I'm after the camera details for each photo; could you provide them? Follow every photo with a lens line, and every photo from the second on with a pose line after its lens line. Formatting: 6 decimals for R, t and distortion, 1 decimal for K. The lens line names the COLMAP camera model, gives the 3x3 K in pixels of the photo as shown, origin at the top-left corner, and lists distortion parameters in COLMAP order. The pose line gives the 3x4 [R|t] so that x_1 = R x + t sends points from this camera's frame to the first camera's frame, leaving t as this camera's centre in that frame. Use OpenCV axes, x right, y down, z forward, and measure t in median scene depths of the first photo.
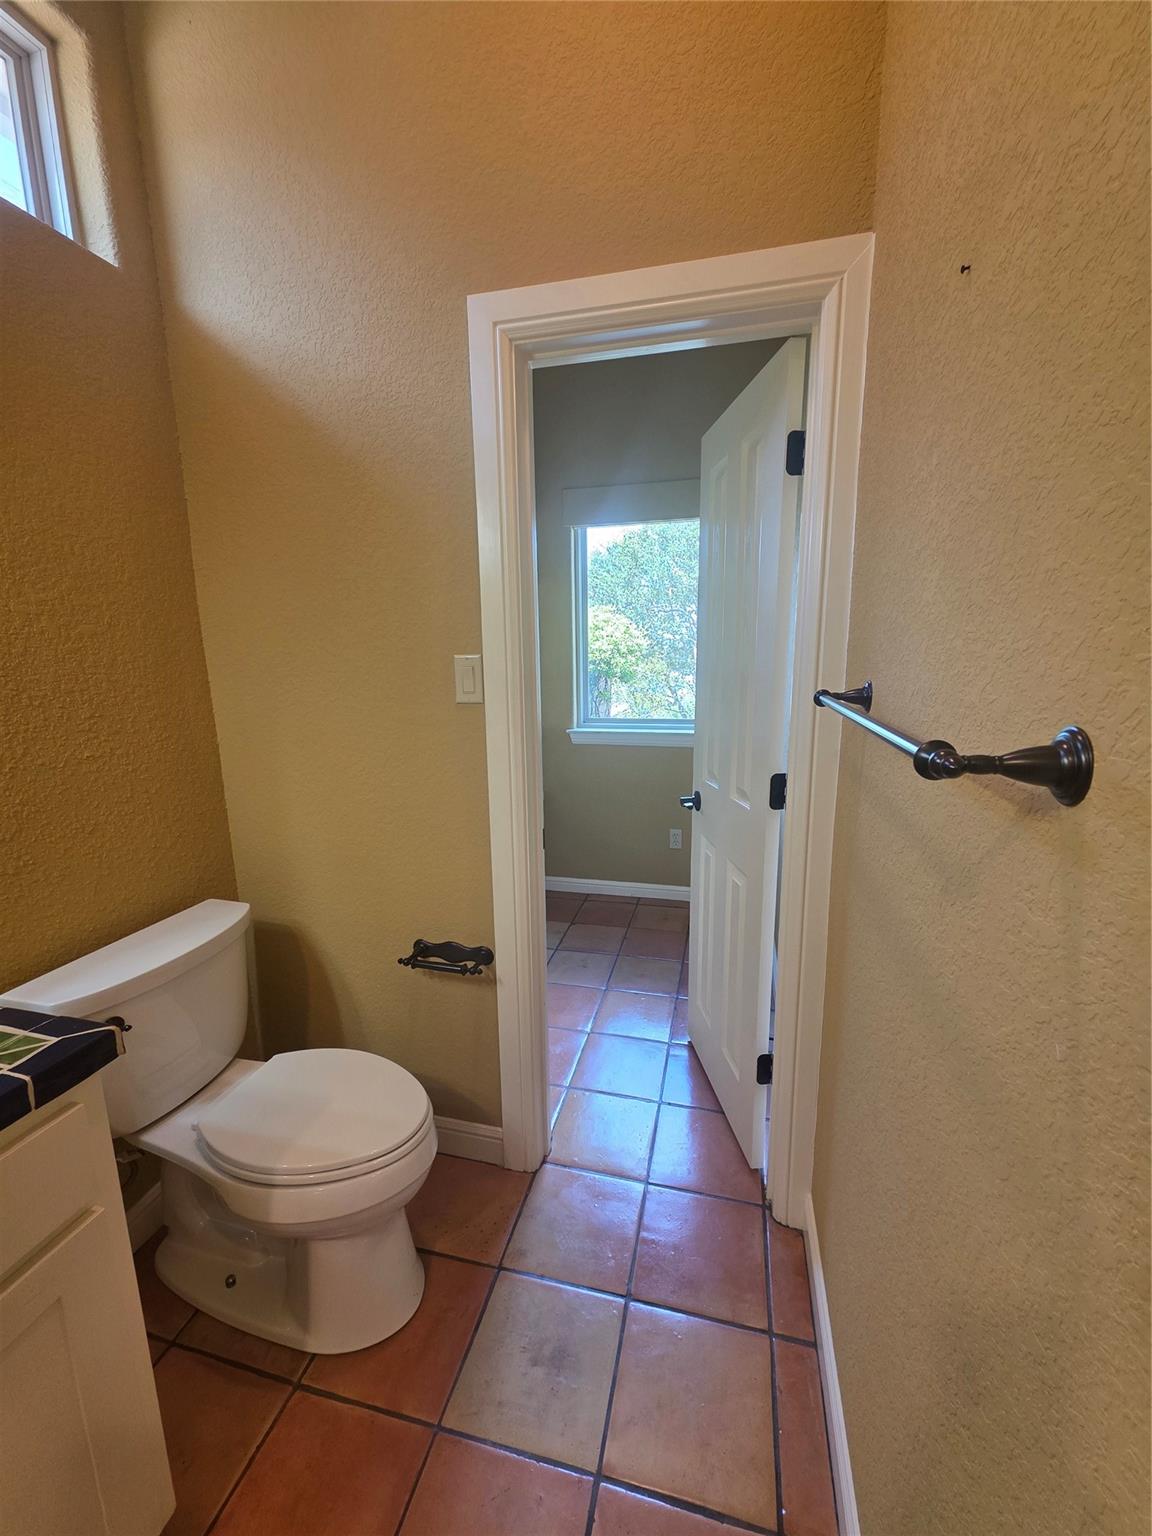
lens RADIAL K [[612.3, 0, 583.2], [0, 612.3, 775.2], [0, 0, 1]] dist [0.007249, -0.000302]
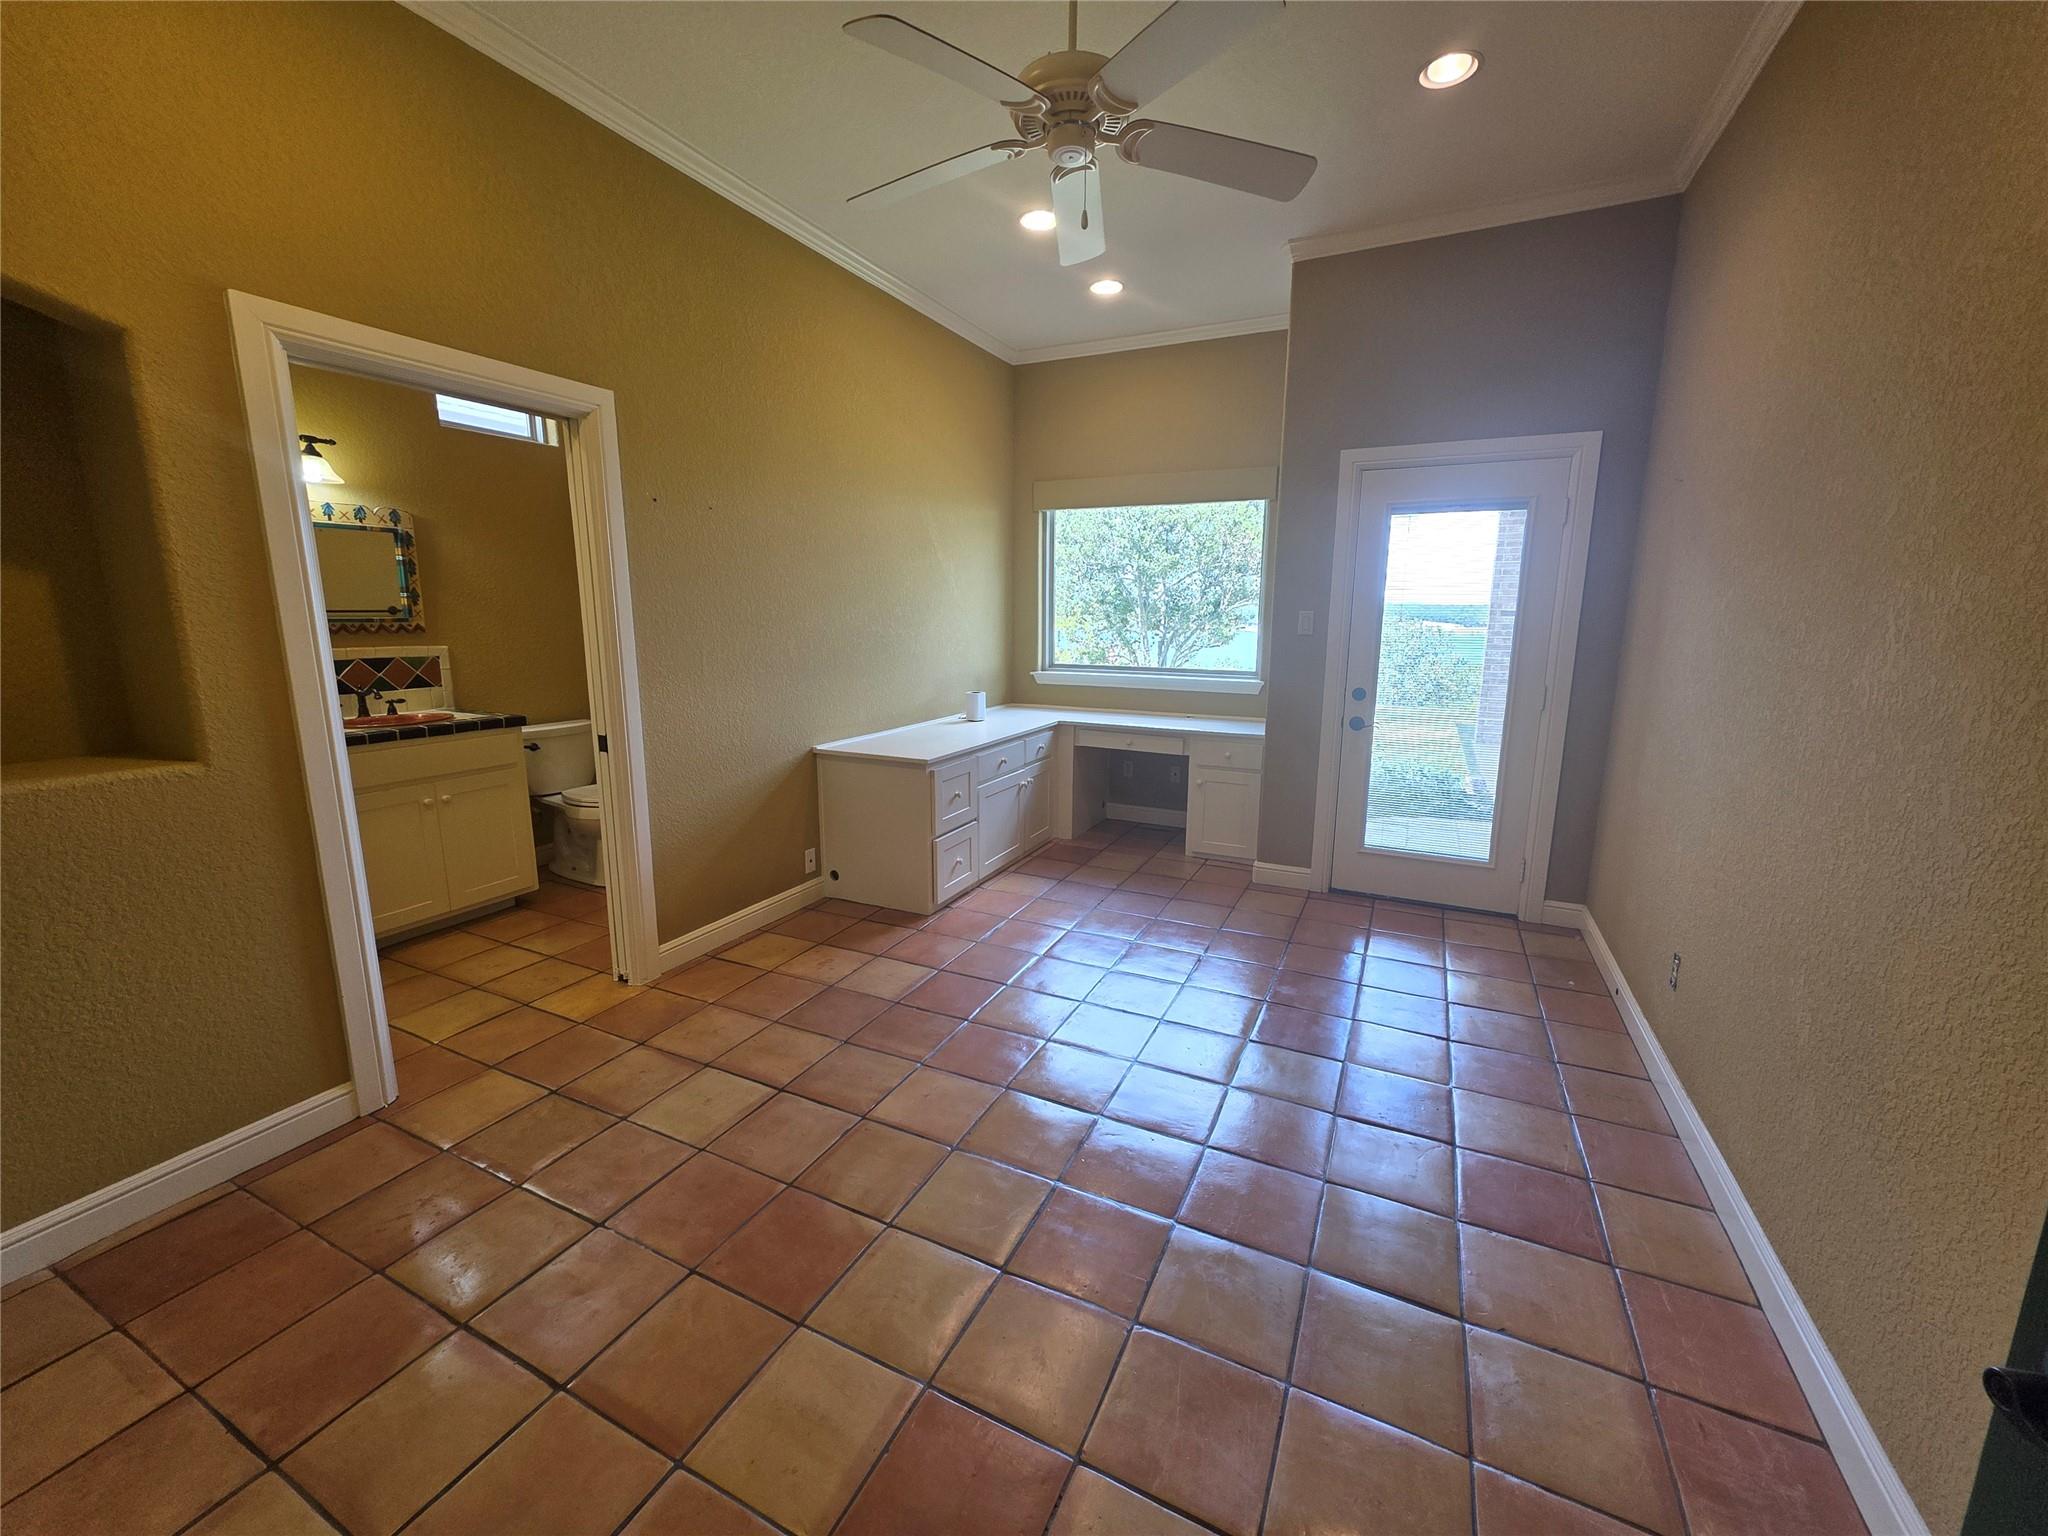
lens RADIAL K [[816.4, 0, 1024.5], [0, 816.4, 750.9], [0, 0, 1]] dist [0.007249, -0.000302]
pose [[0.978378, 0.048984, -0.200939, 1.803012], [-0.054054, 0.998341, -0.019820, 0.343763], [0.199635, 0.030253, 0.979403, -1.818960]]
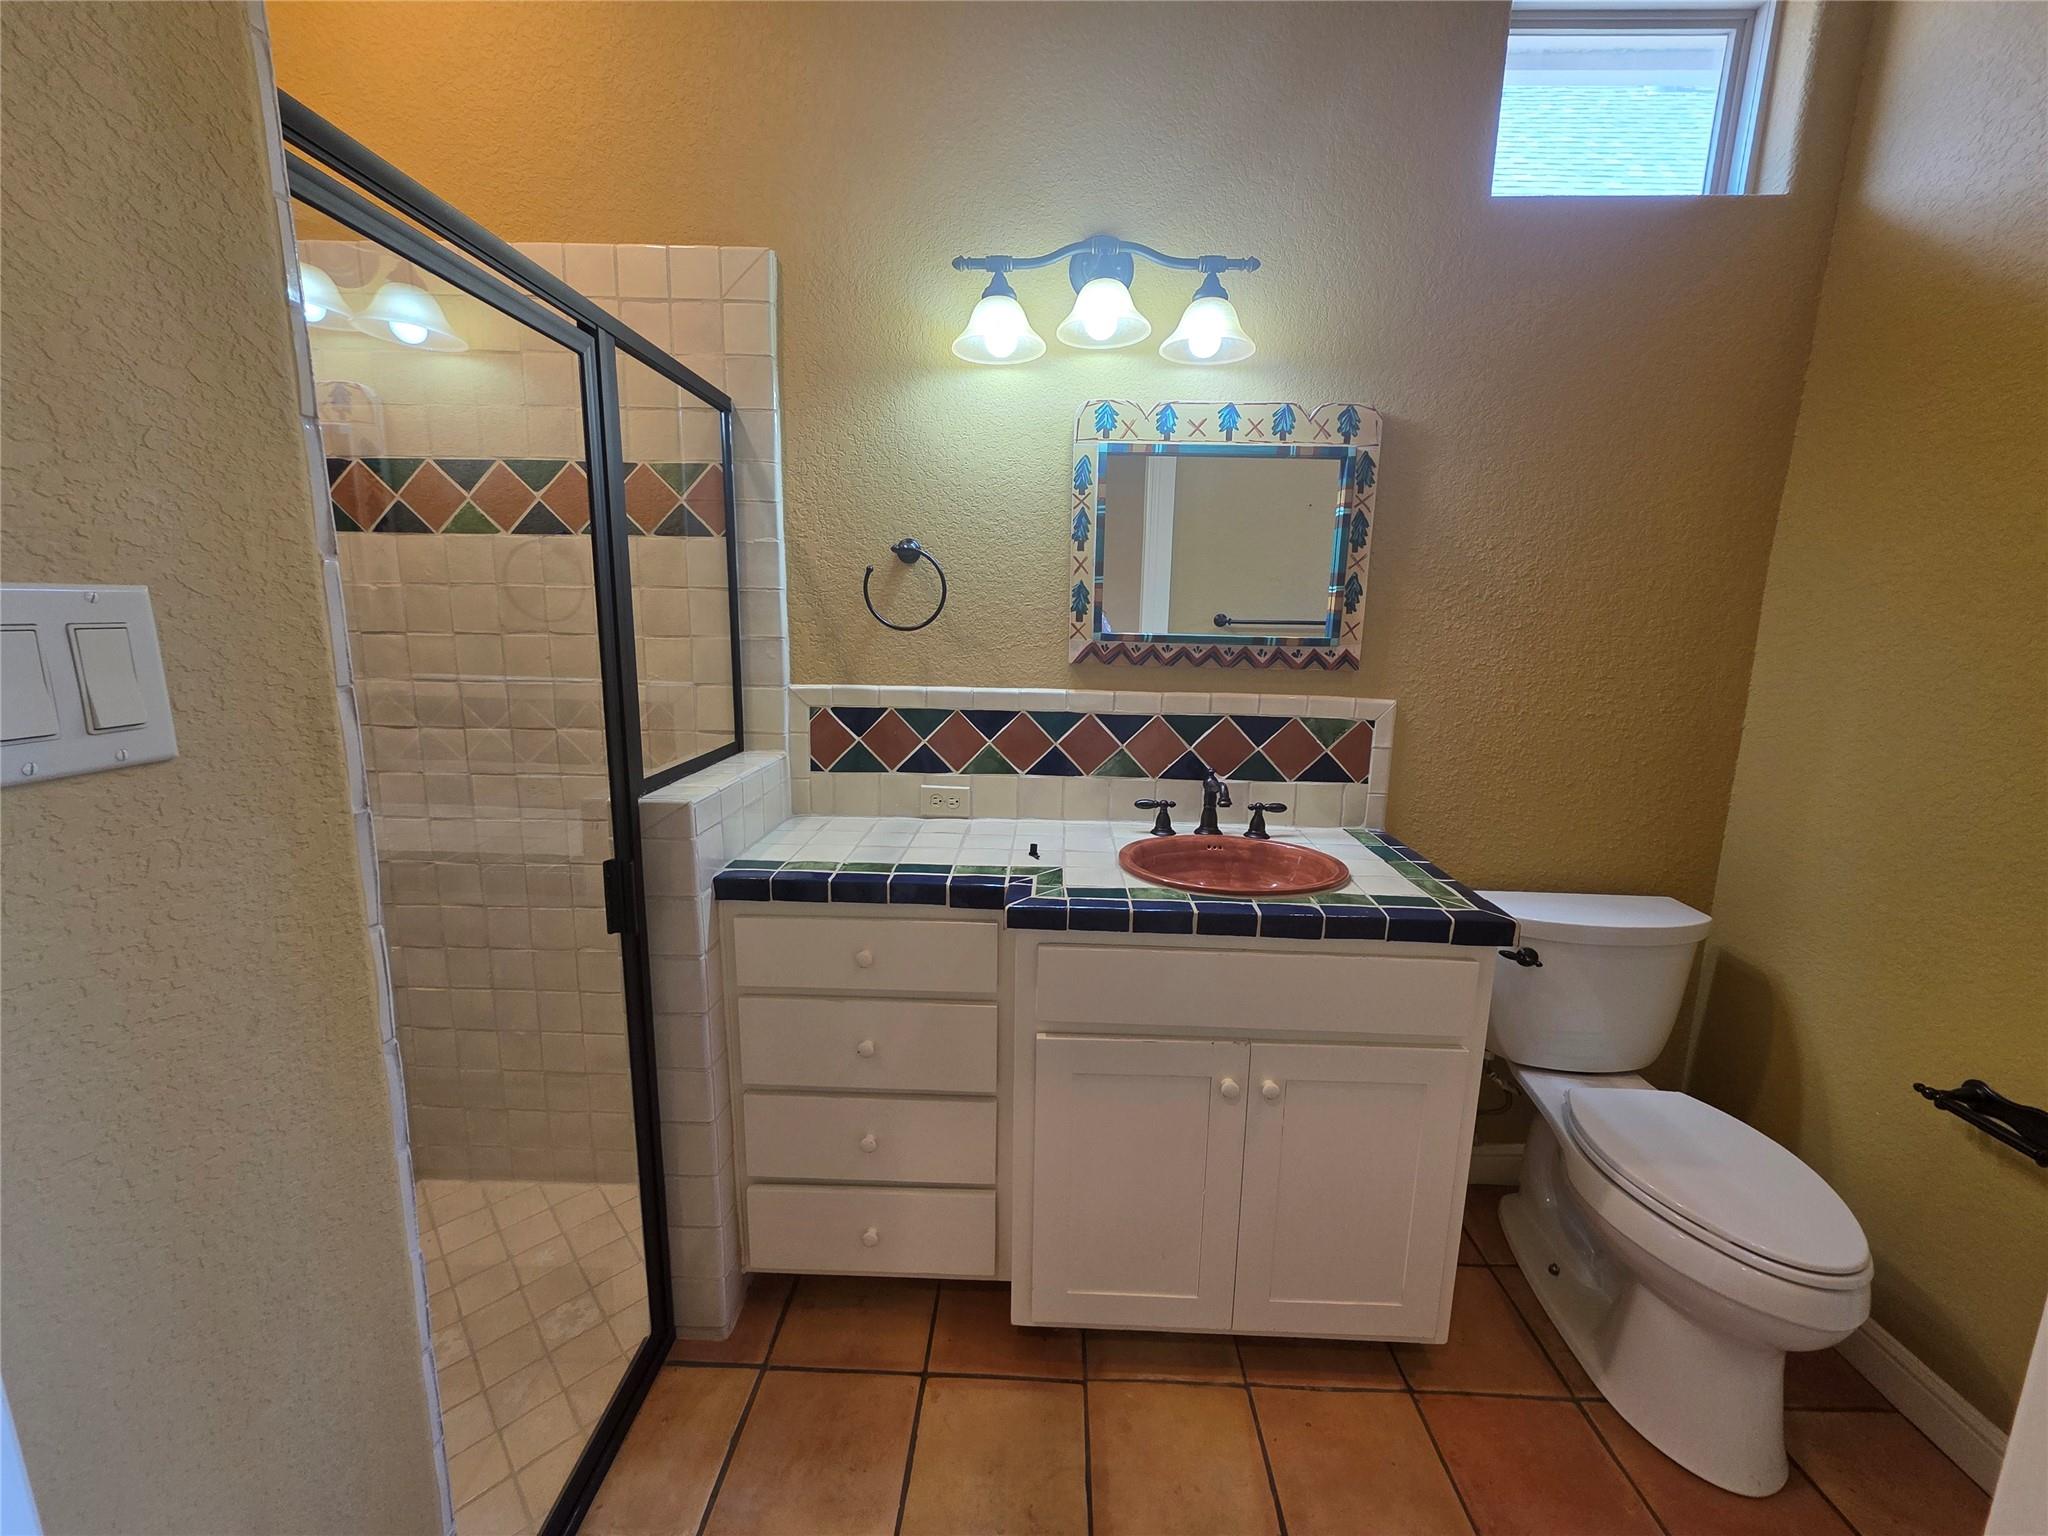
lens RADIAL K [[816.4, 0, 1032.5], [0, 816.4, 768.8], [0, 0, 1]] dist [0.007249, -0.000302]
pose [[0.227593, 0.191596, -0.954721, 0.323281], [-0.211394, 0.966791, 0.143624, 0.058287], [0.950533, 0.169135, 0.260537, -0.242711]]
